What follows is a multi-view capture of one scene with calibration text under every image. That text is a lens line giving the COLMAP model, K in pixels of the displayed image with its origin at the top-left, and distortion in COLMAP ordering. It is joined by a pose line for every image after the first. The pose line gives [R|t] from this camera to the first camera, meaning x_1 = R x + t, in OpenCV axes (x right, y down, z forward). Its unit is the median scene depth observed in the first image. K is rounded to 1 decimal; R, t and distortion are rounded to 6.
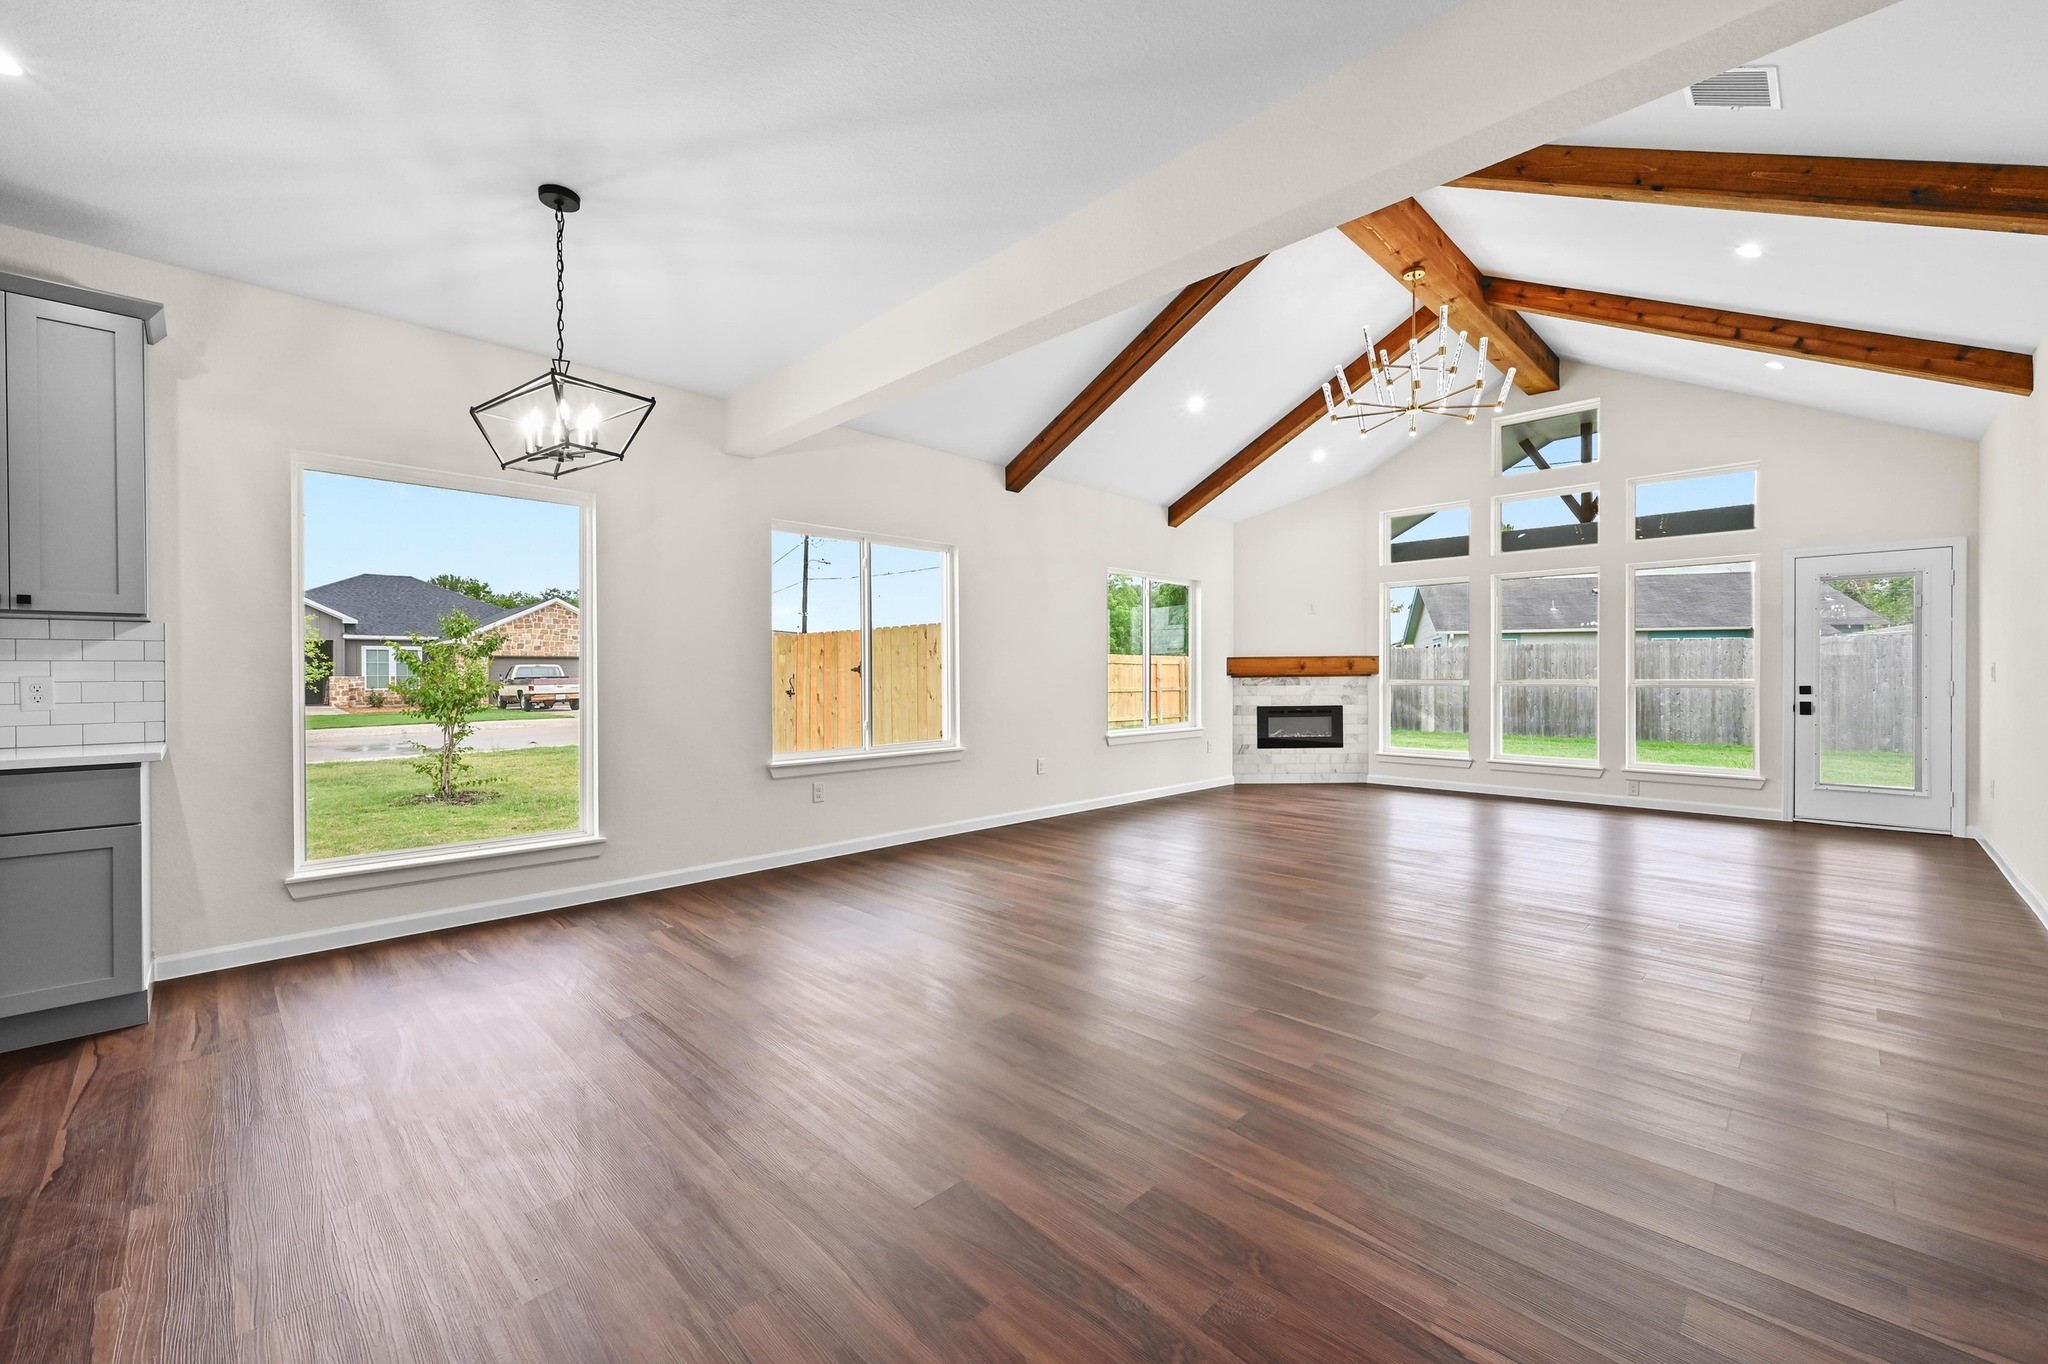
lens RADIAL K [[814.7, 0, 1024.0], [0, 814.7, 682.0], [0, 0, 1]] dist [-0.000068, 0.000009]
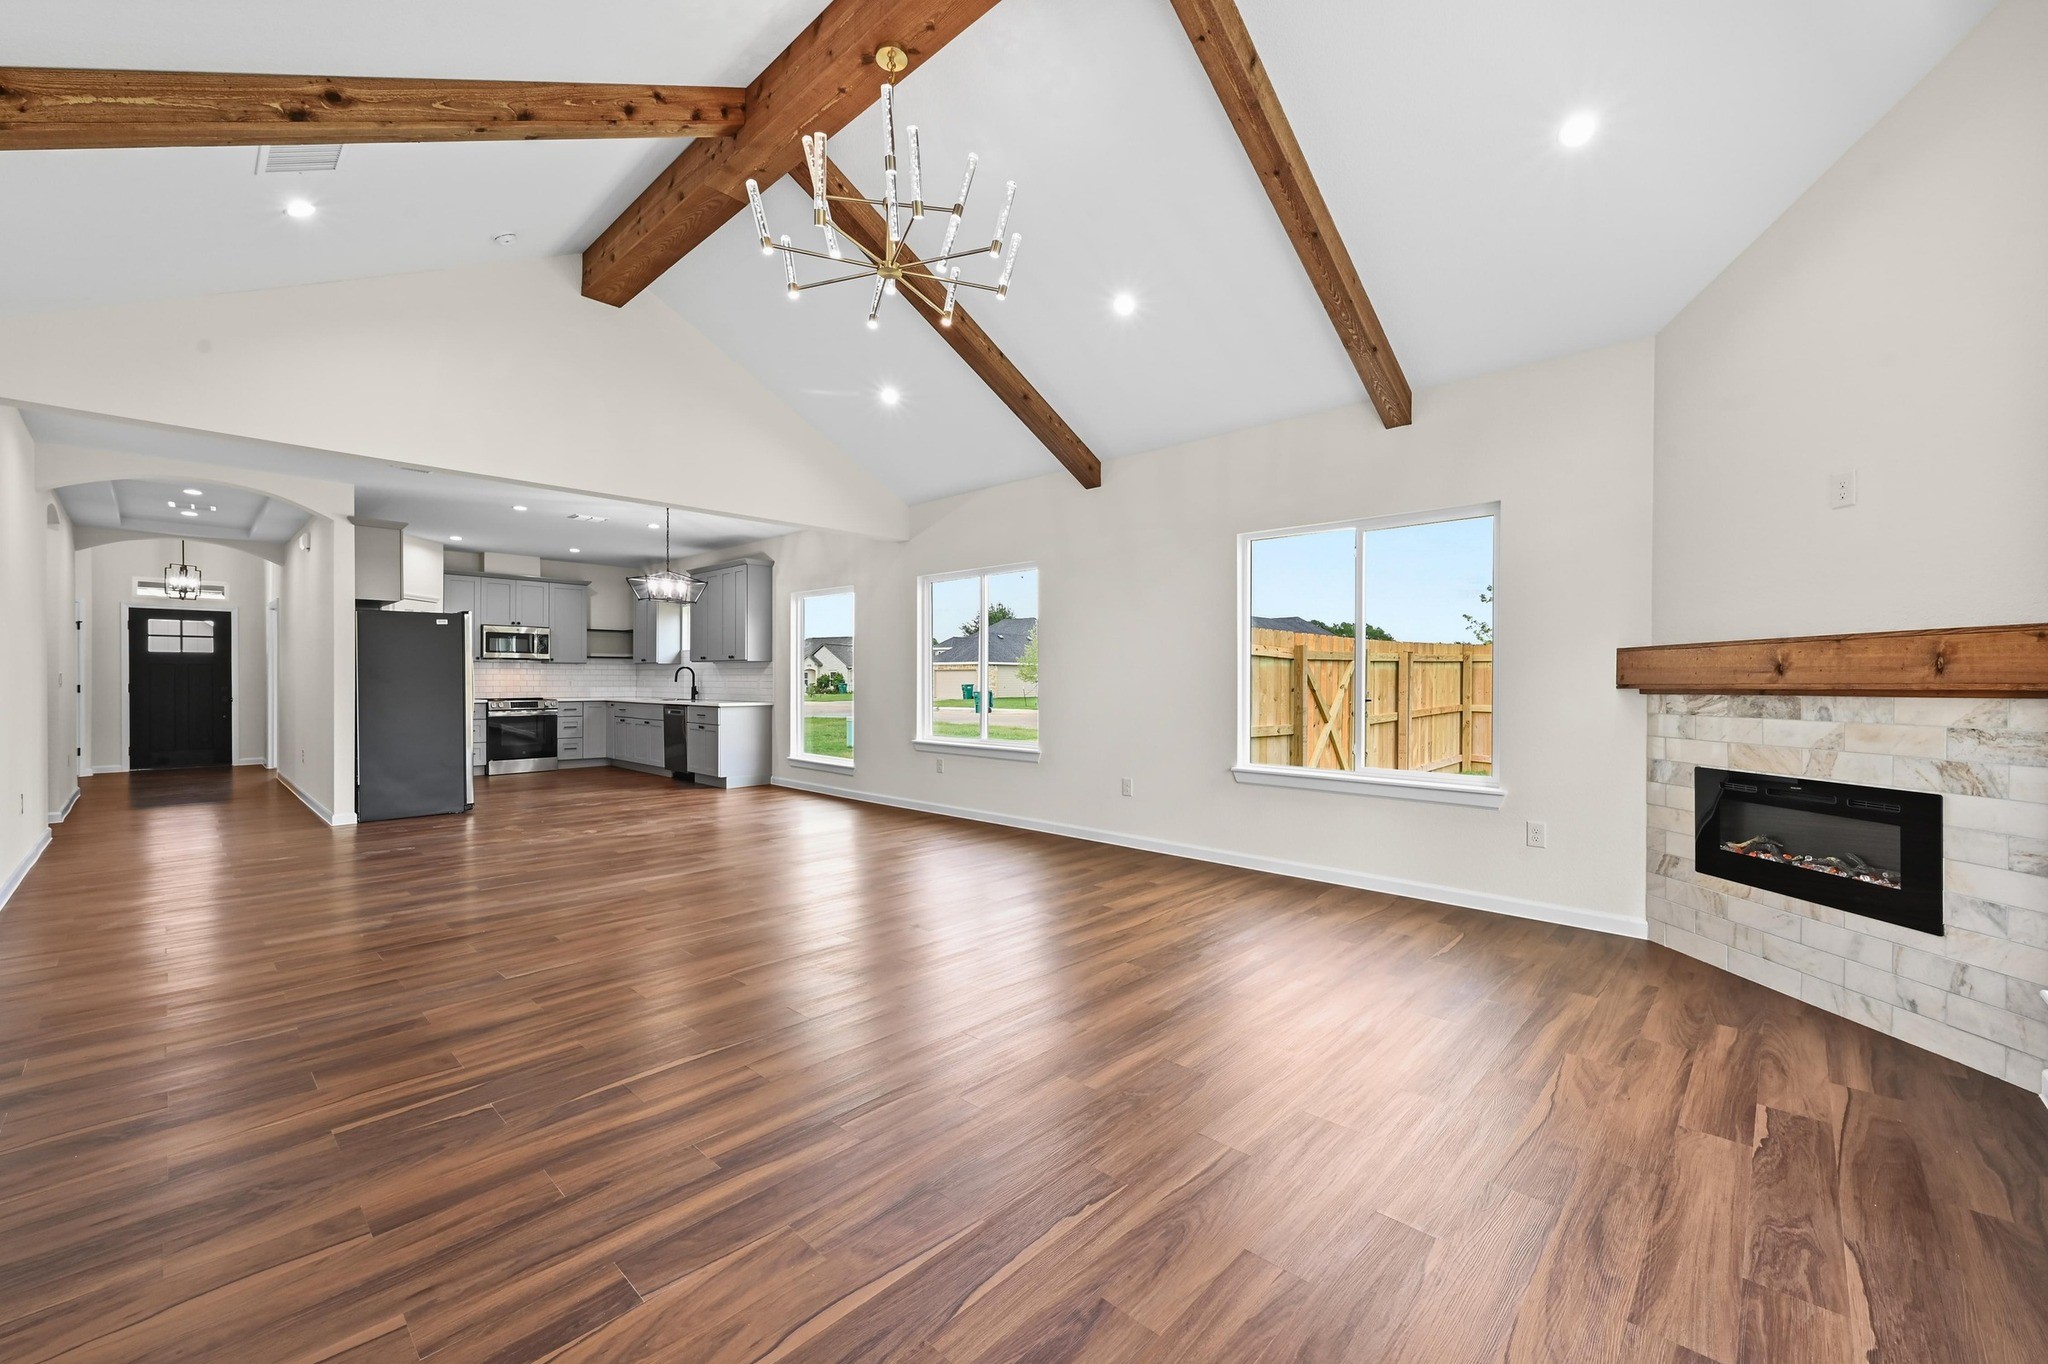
lens RADIAL K [[814.7, 0, 1024.0], [0, 814.7, 682.0], [0, 0, 1]] dist [-0.000068, 0.000009]
pose [[0.029820, 0.005898, -0.999538, 0.679366], [-0.012855, 0.999902, 0.005517, -0.009939], [0.999473, 0.012685, 0.029893, 0.655273]]
